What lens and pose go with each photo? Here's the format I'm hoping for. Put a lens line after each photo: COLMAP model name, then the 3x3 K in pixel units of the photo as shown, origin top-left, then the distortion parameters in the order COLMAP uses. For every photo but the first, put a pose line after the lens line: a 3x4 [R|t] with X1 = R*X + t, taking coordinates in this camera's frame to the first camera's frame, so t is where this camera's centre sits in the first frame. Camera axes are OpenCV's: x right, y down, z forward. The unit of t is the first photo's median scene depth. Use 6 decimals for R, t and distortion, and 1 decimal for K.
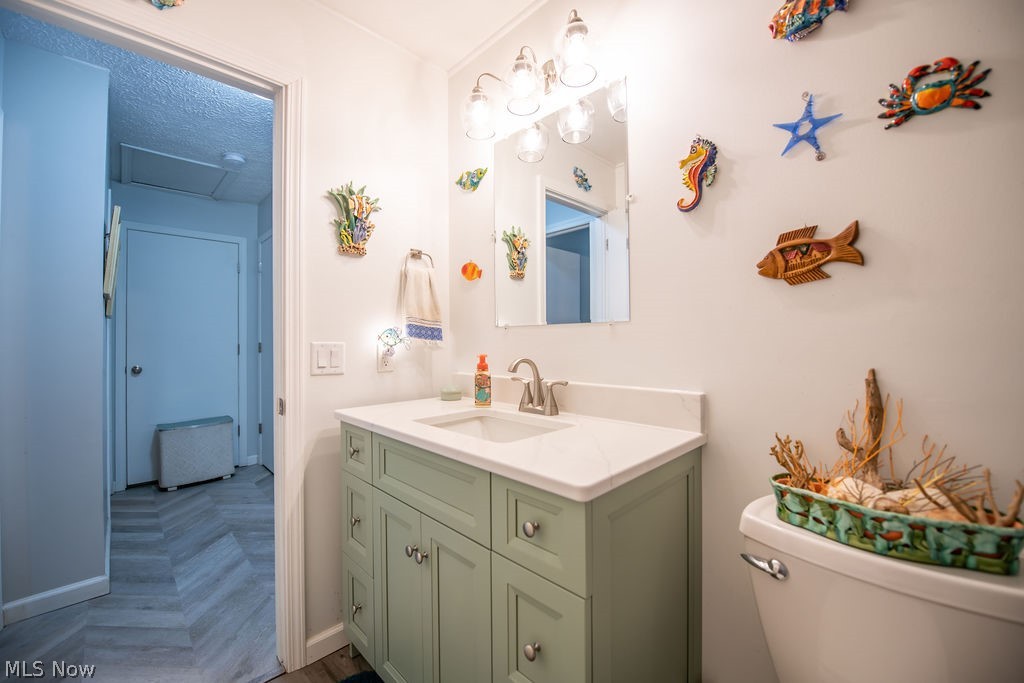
lens RADIAL K [[405.8, 0, 513.4], [0, 405.8, 338.9], [0, 0, 1]] dist [-0.016233, -0.002437]
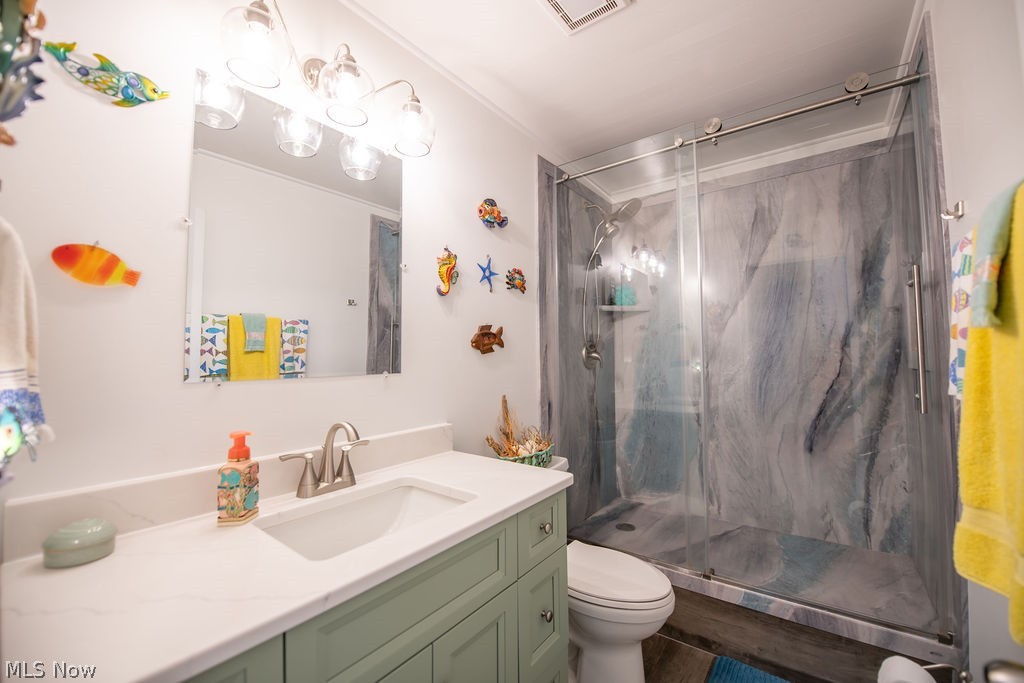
lens RADIAL K [[405.8, 0, 514.3], [0, 405.8, 339.3], [0, 0, 1]] dist [-0.016233, -0.002437]
pose [[-0.141782, 0.045914, 0.988832, -1.201446], [0.003963, 0.998942, -0.045816, -0.115789], [-0.989890, -0.002577, -0.141814, 1.139136]]
